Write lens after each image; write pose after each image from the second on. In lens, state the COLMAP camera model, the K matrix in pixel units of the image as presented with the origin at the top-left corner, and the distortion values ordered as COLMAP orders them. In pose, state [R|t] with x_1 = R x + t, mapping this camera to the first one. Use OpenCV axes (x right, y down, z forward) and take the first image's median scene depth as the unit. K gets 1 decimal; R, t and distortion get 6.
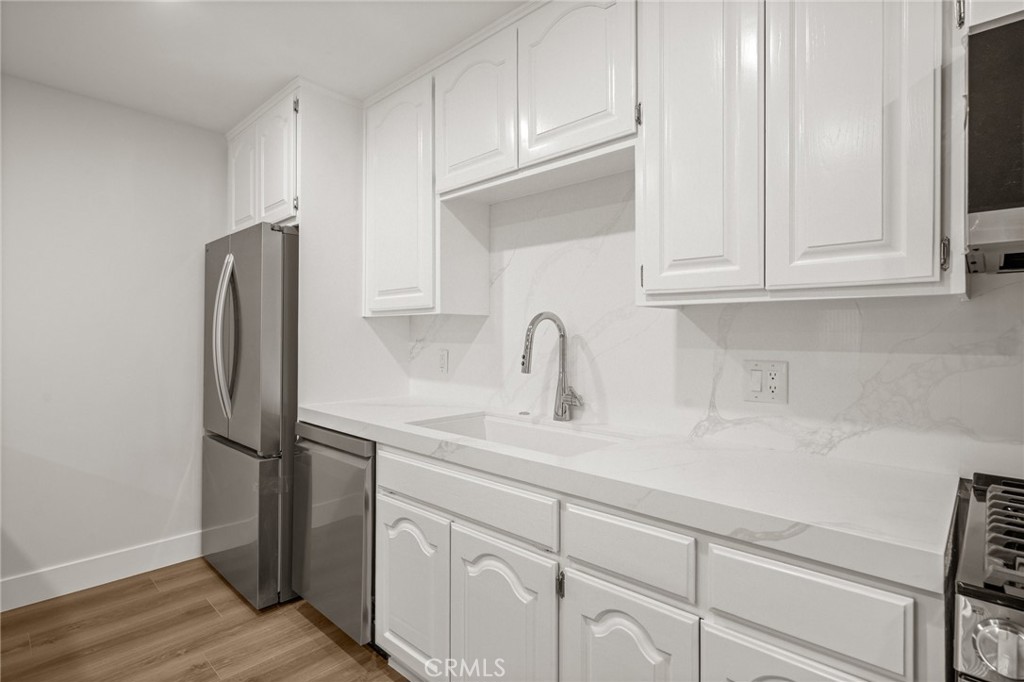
lens RADIAL K [[497.2, 0, 511.4], [0, 497.2, 335.5], [0, 0, 1]] dist [0.002291, -0.003222]
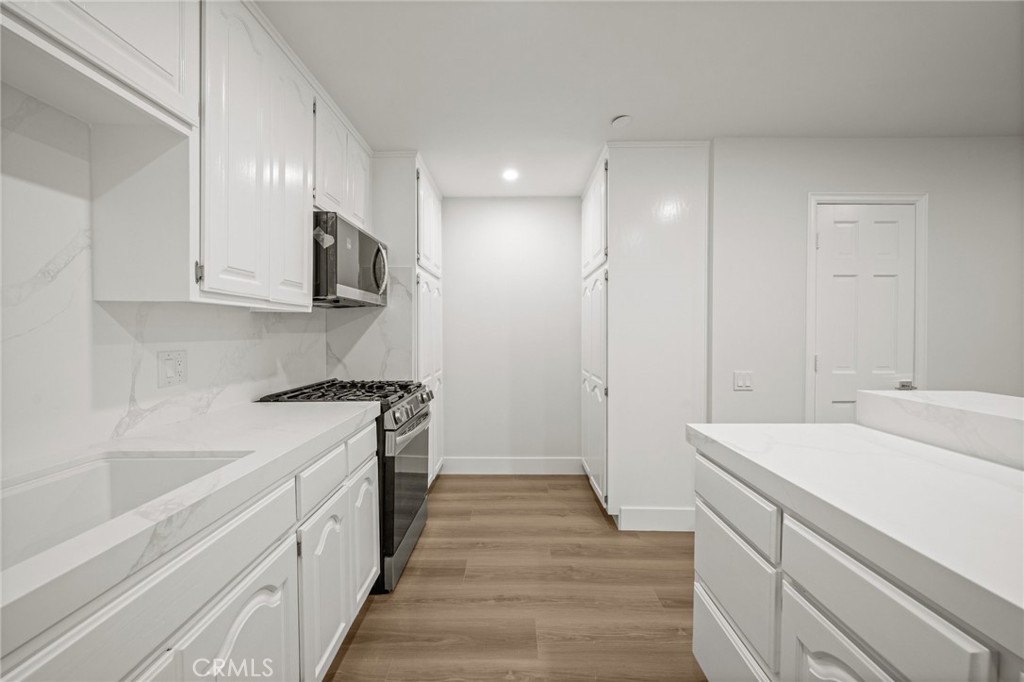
lens RADIAL K [[409.4, 0, 511.2], [0, 409.4, 335.2], [0, 0, 1]] dist [-0.008645, 0.000302]
pose [[-0.682889, -0.013424, 0.730399, -0.633237], [-0.004859, 0.999892, 0.013835, -0.004143], [-0.730506, 0.005899, -0.682881, 0.884045]]
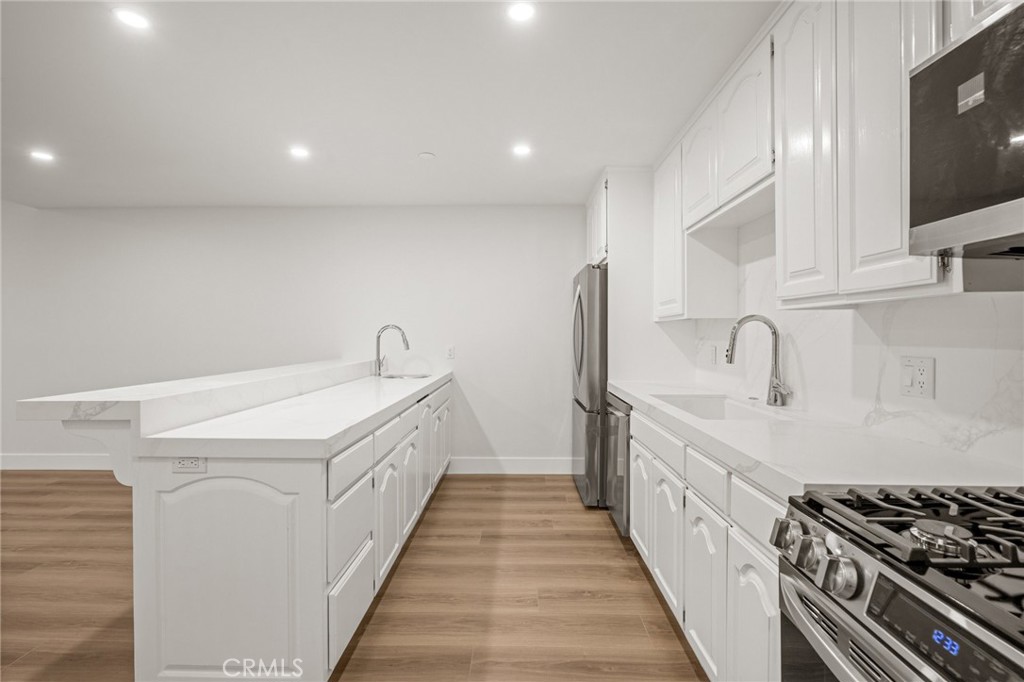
lens RADIAL K [[463.0, 0, 510.5], [0, 463.0, 339.4], [0, 0, 1]] dist [-0.000559, 0.000172]
pose [[0.671606, -0.000641, -0.740908, 0.539508], [0.006841, 0.999962, 0.005335, 0.003072], [0.740877, -0.008652, 0.671585, -0.223147]]
